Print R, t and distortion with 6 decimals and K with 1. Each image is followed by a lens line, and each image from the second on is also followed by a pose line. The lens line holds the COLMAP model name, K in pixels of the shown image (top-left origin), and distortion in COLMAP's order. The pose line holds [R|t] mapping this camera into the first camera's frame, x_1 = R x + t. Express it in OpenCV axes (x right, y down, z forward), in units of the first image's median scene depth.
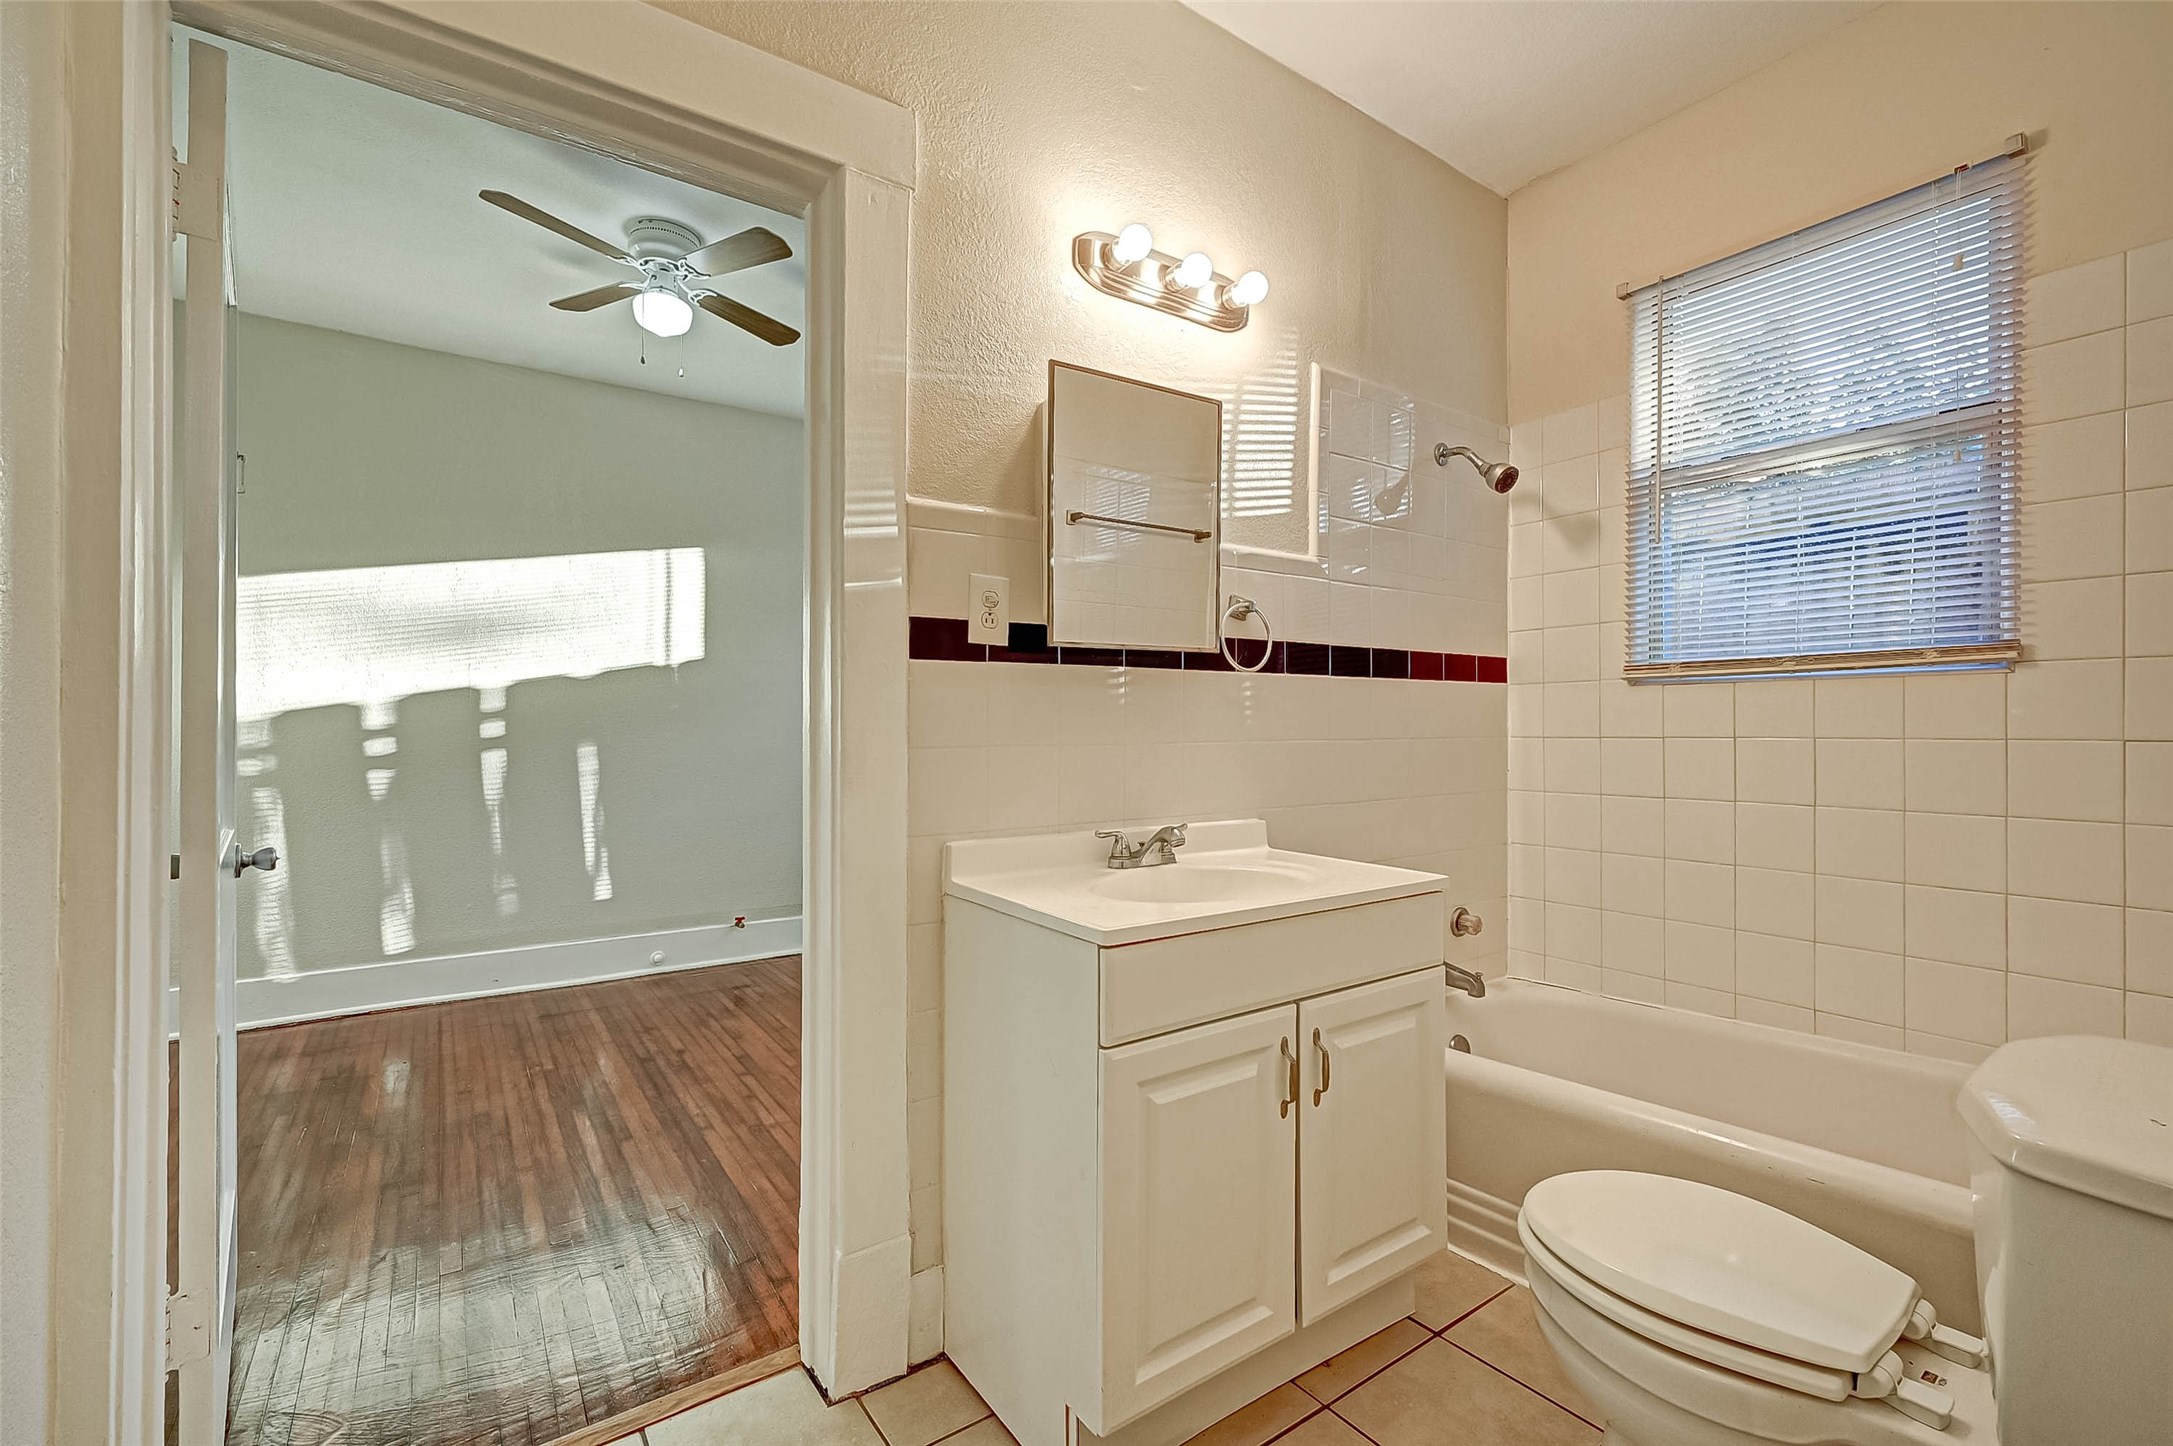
lens RADIAL K [[934.1, 0, 1078.0], [0, 934.1, 682.6], [0, 0, 1]] dist [-0.000768, 0.000004]
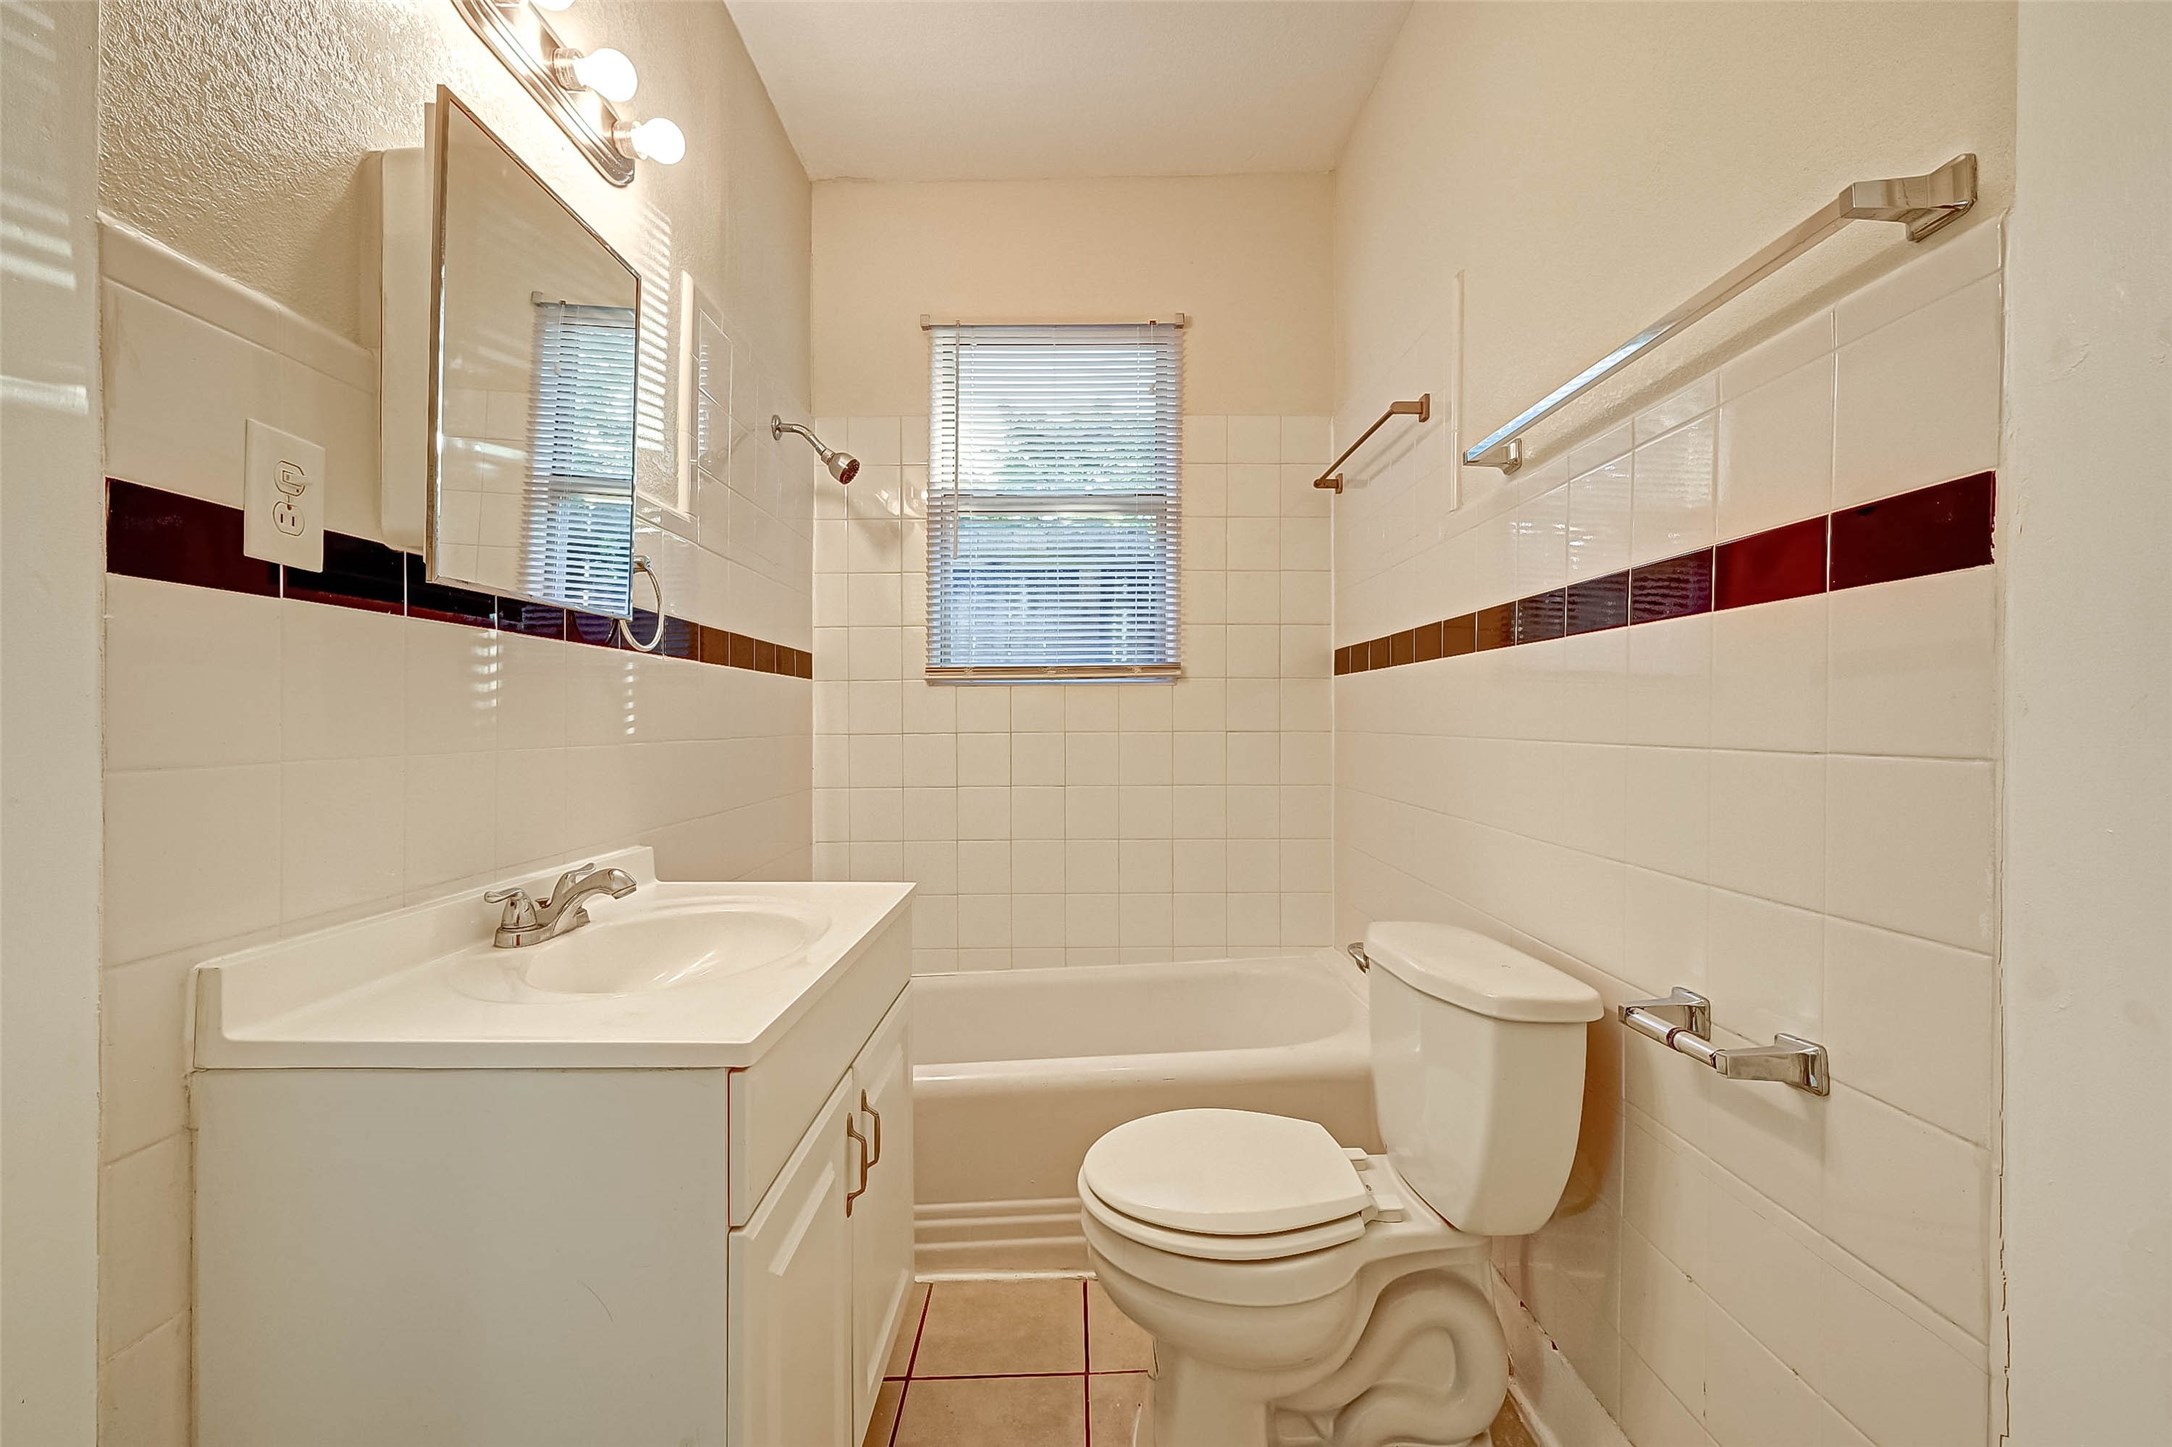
lens RADIAL K [[918.2, 0, 1085.6], [0, 918.2, 700.1], [0, 0, 1]] dist [-0.001113, -0.000821]
pose [[0.559451, 0.020315, 0.828614, -0.239815], [-0.035966, 0.999353, -0.000218, 0.016502], [-0.828083, -0.029680, 0.559820, 0.307712]]
